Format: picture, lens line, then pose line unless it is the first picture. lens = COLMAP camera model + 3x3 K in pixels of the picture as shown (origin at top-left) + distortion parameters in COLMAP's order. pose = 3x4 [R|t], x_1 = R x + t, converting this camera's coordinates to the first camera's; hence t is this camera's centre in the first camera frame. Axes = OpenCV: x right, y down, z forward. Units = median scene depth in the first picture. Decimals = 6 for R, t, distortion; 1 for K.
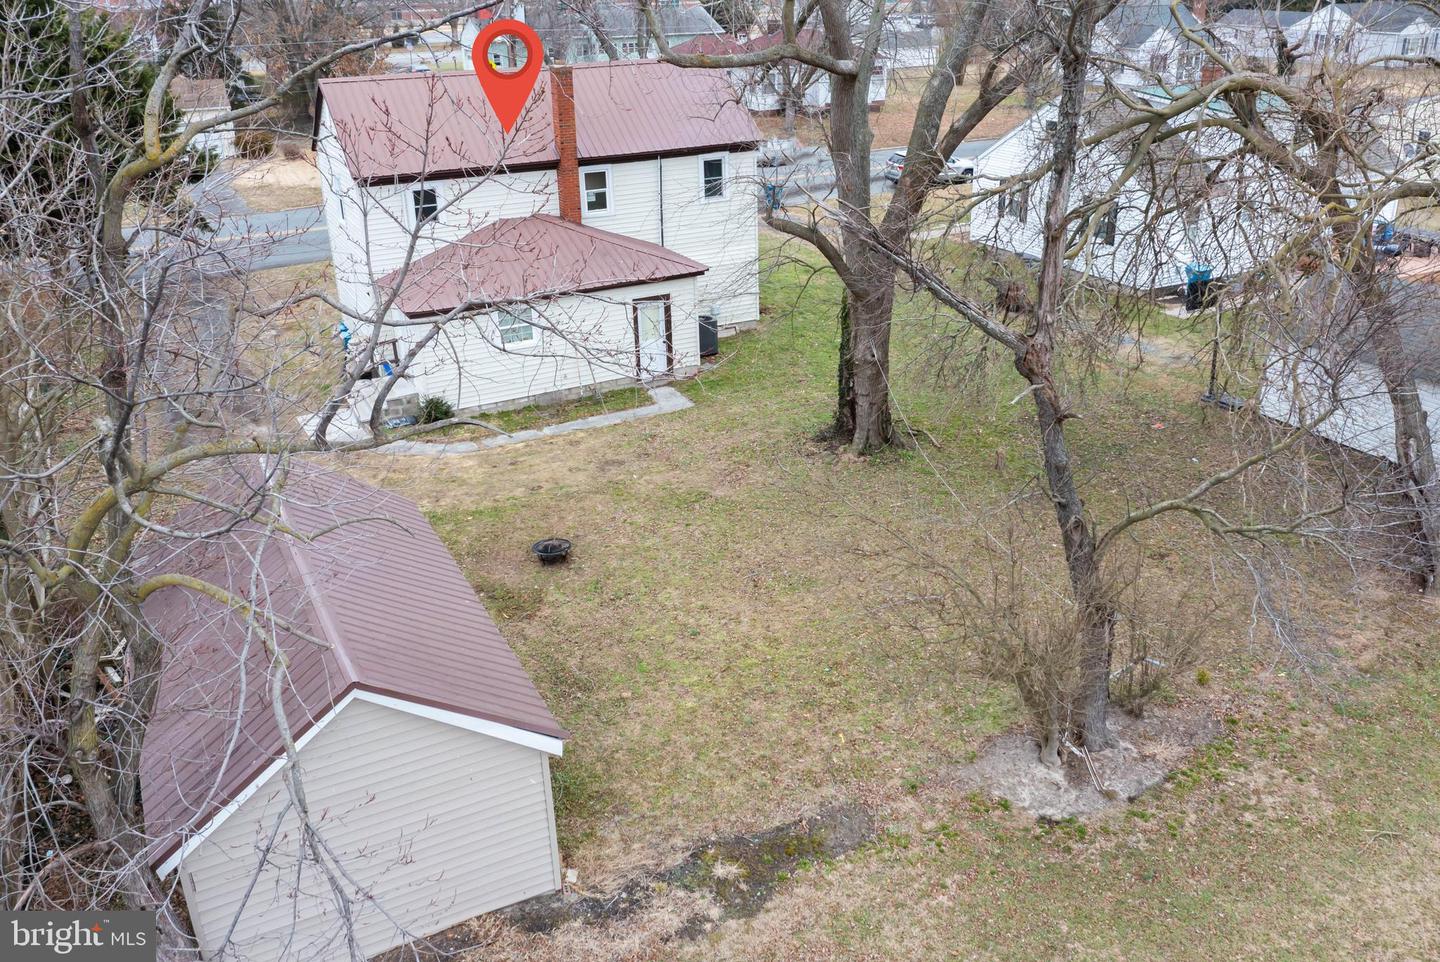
lens RADIAL K [[1138.2, 0, 720.0], [0, 1138.2, 481.0], [0, 0, 1]] dist [-0.014044, -0.008476]
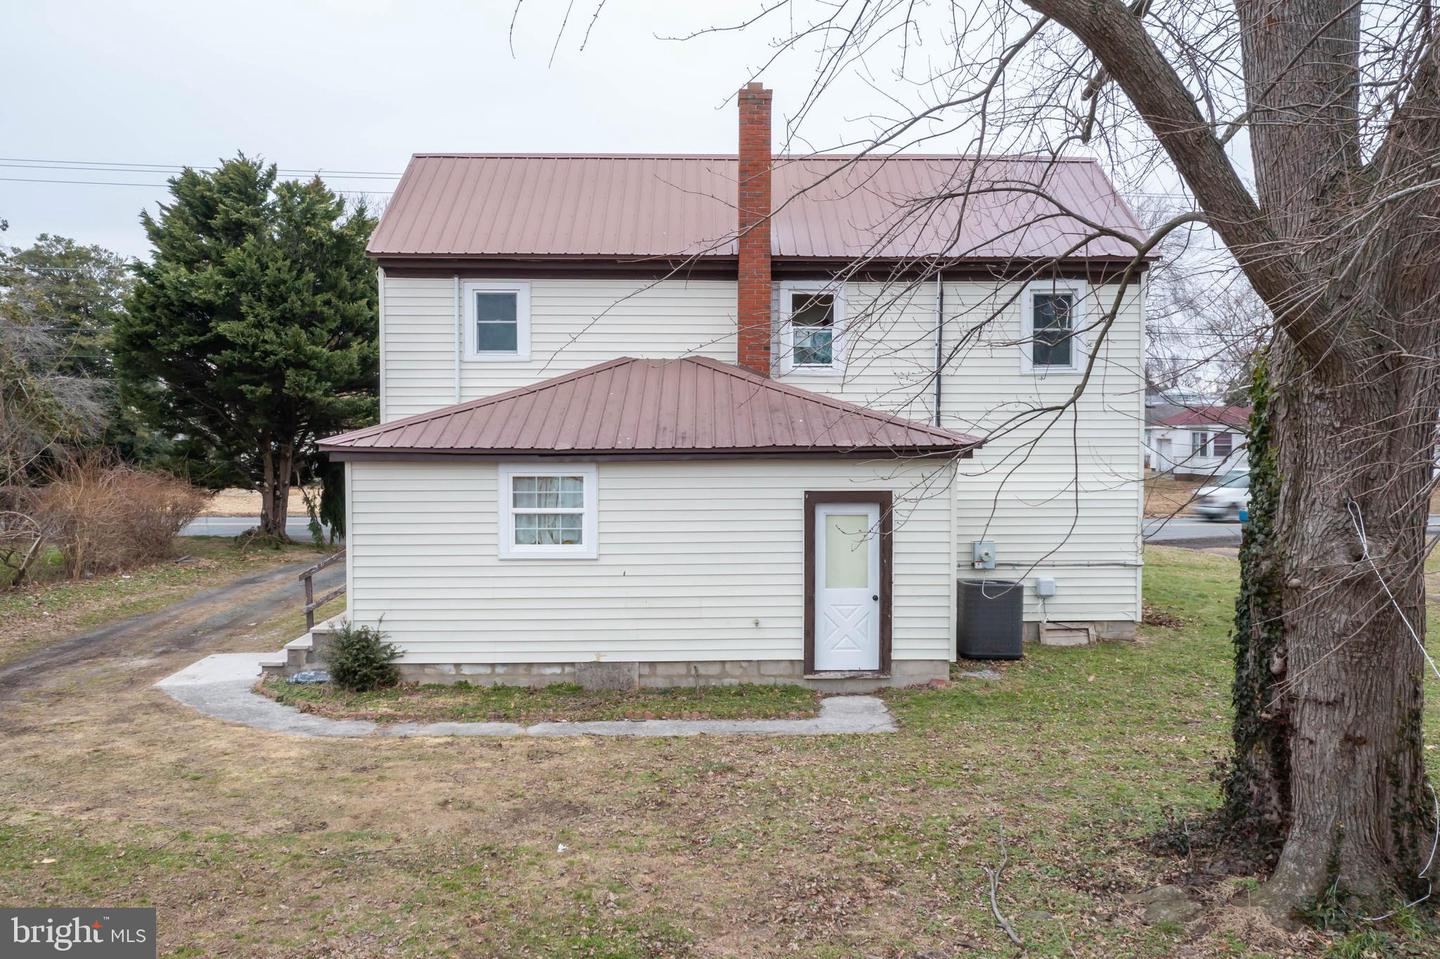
lens RADIAL K [[1138.2, 0, 720.0], [0, 1138.2, 479.5], [0, 0, 1]] dist [-0.014044, -0.008476]
pose [[0.900208, 0.044472, -0.433184, 0.104294], [-0.200328, 0.925551, -0.321286, -0.005937], [0.386646, 0.376003, 0.842097, 0.640786]]
